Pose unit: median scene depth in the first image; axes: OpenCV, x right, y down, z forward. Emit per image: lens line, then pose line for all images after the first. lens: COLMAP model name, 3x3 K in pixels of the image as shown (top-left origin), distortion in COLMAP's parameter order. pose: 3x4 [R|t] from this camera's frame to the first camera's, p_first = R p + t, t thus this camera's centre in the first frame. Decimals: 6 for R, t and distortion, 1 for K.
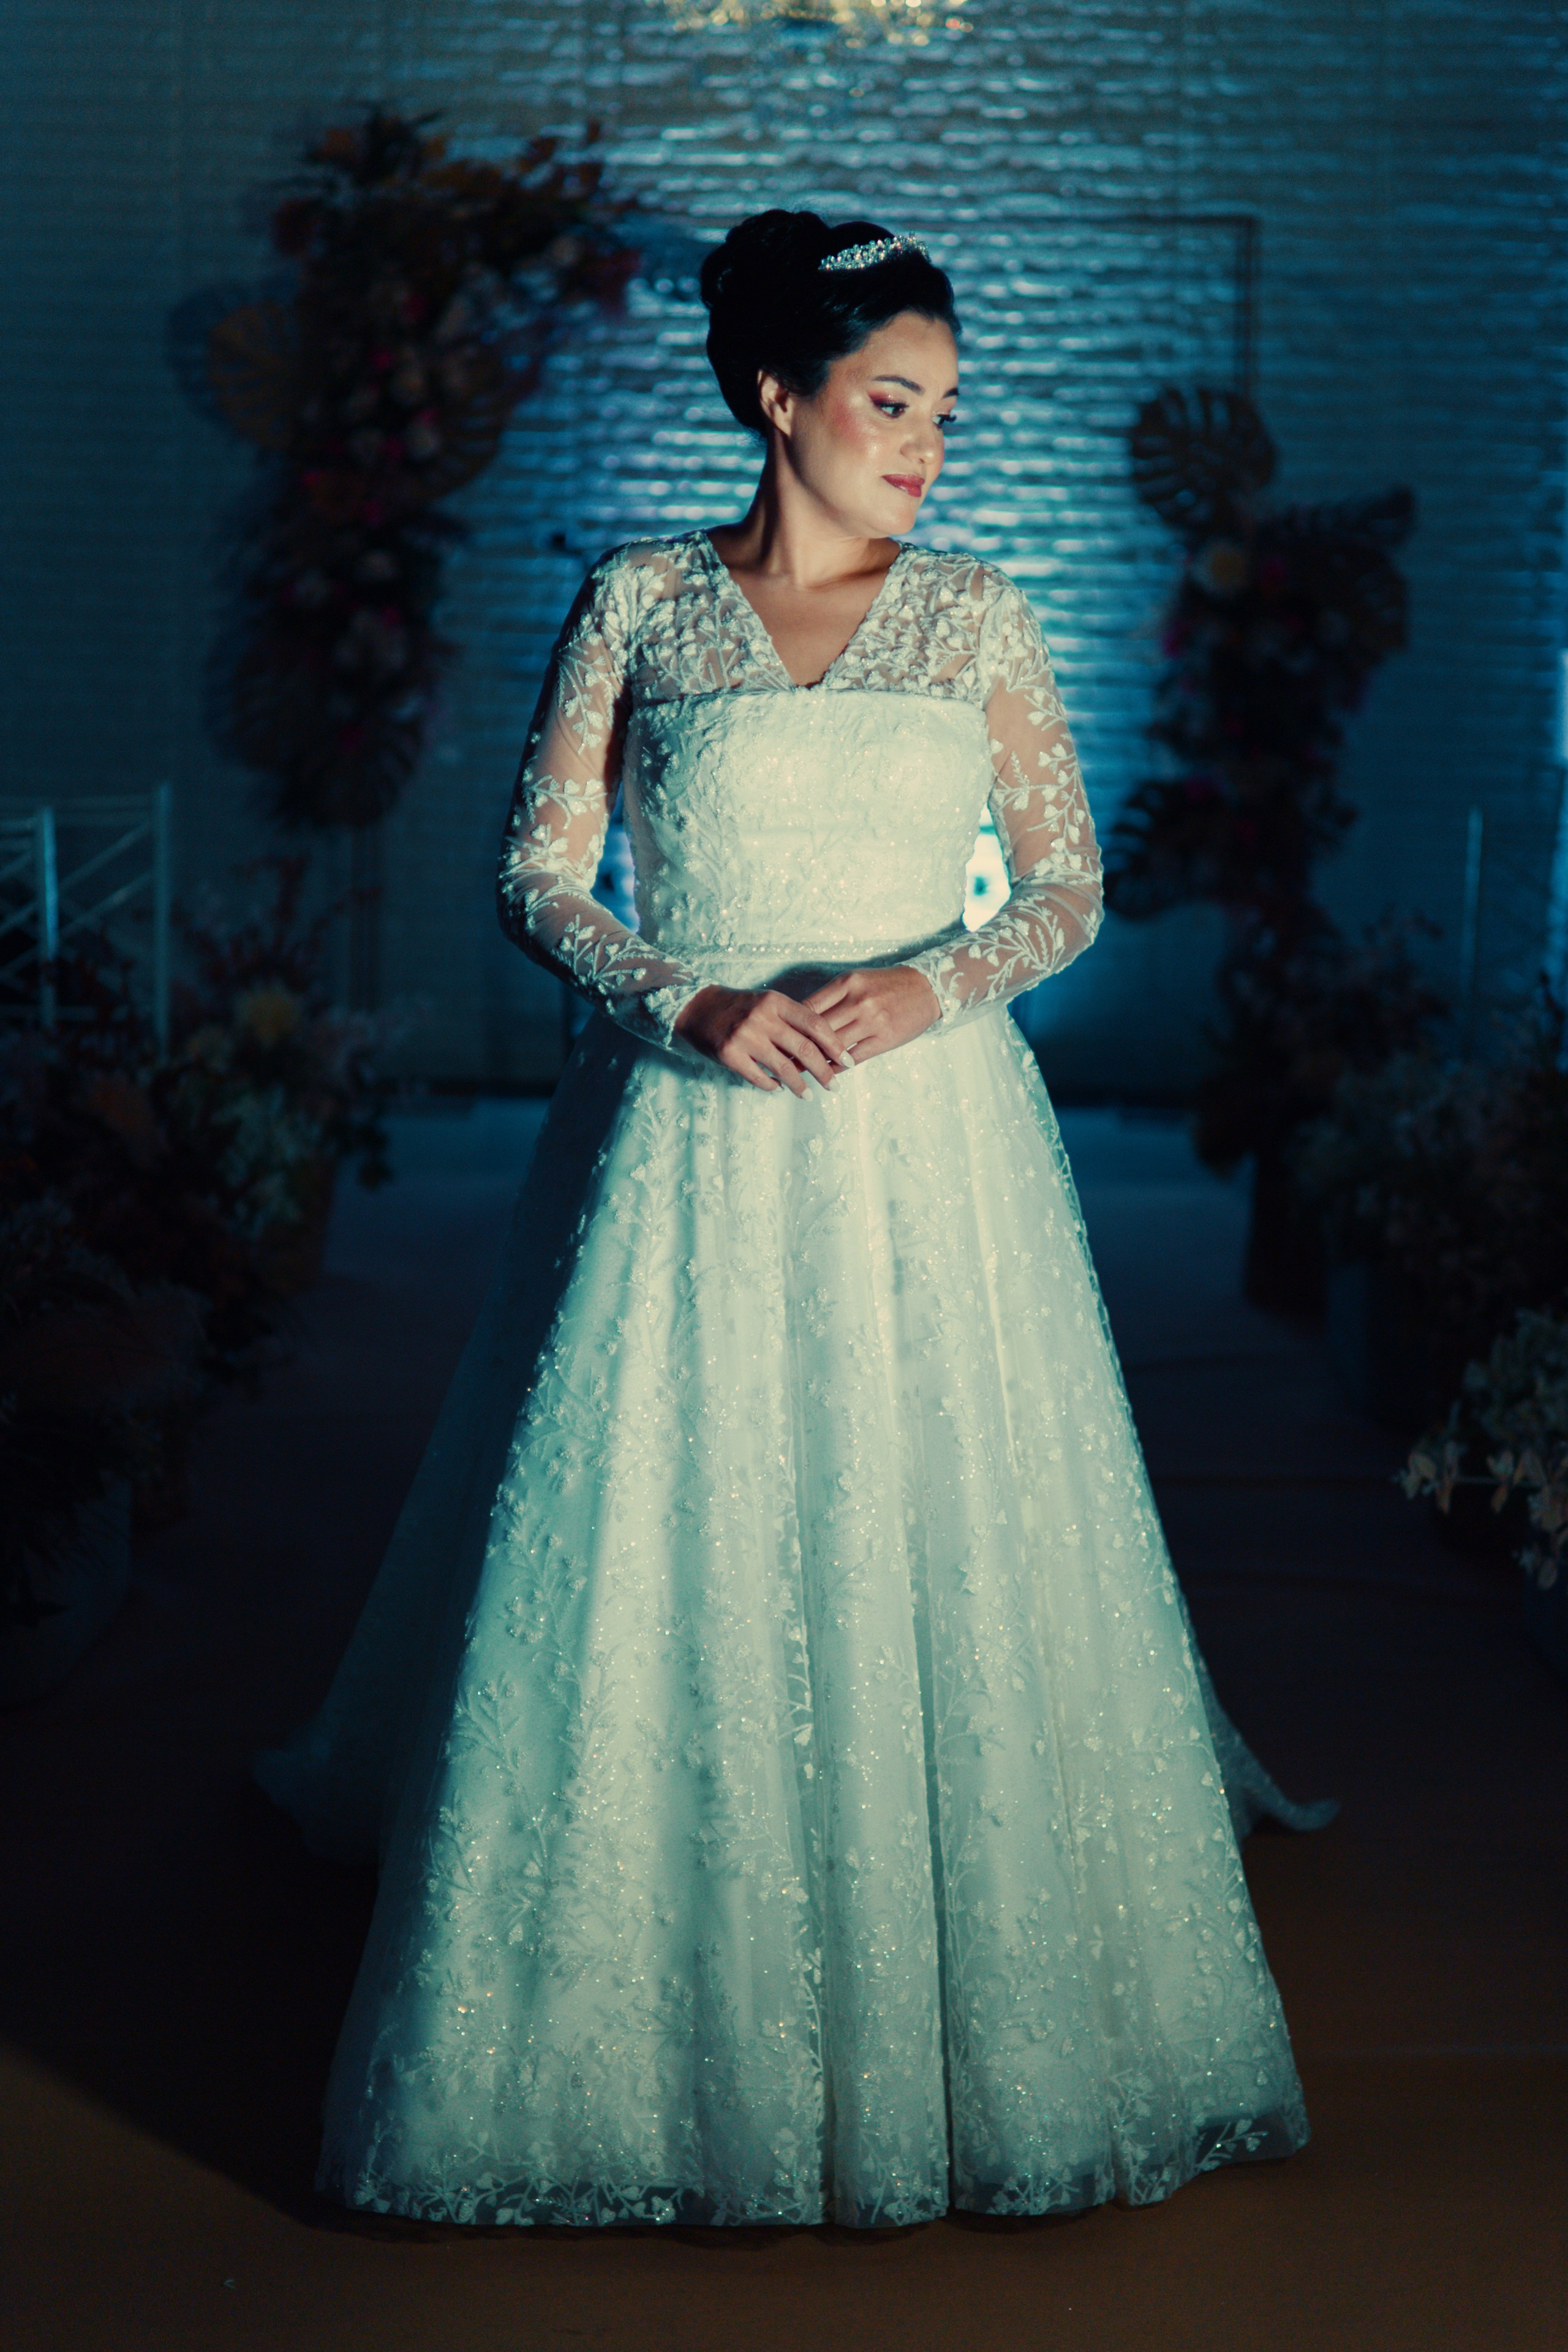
lens RADIAL K [[5084.9, 0, 767.8], [0, 5084.9, 1191.6], [0, 0, 1]] dist [0.038004, 0.000000]
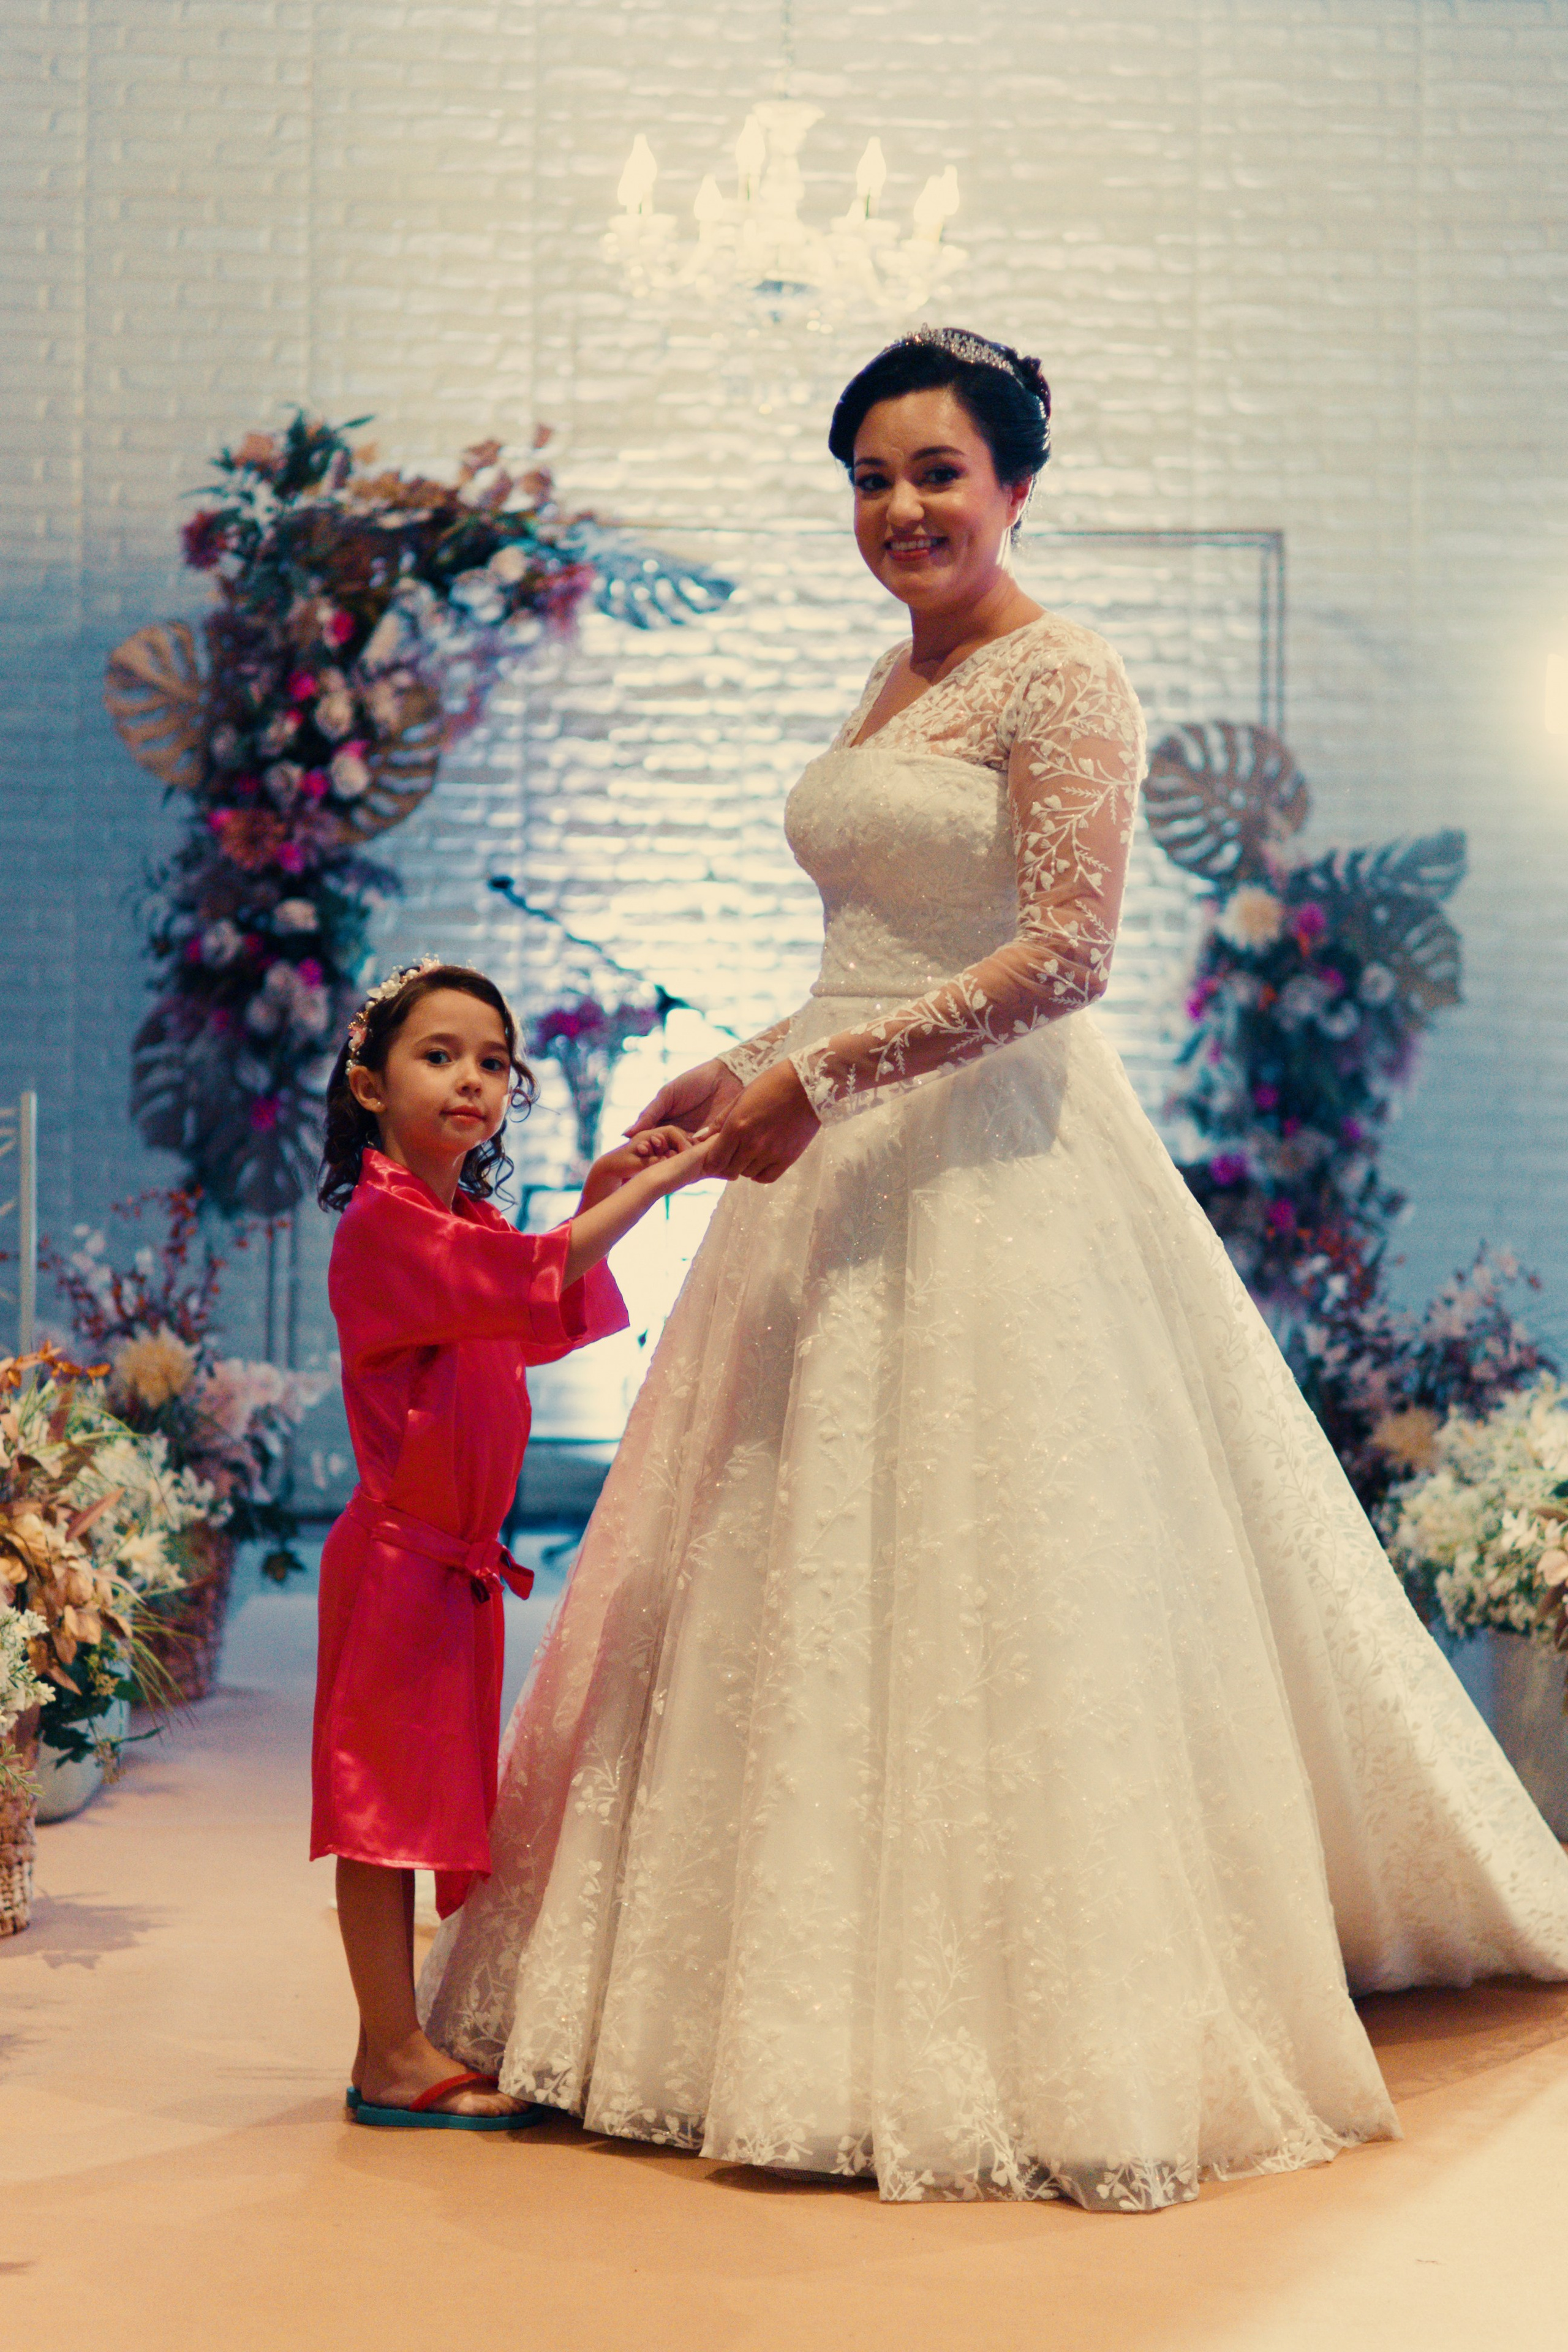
lens RADIAL K [[5084.9, 0, 788.4], [0, 5084.9, 1173.2], [0, 0, 1]] dist [0.038004, 0.000000]
pose [[0.999881, -0.001362, 0.015381, -0.004663], [0.003126, 0.993327, -0.115288, 0.022299], [-0.015122, 0.115322, 0.993213, 0.120690]]
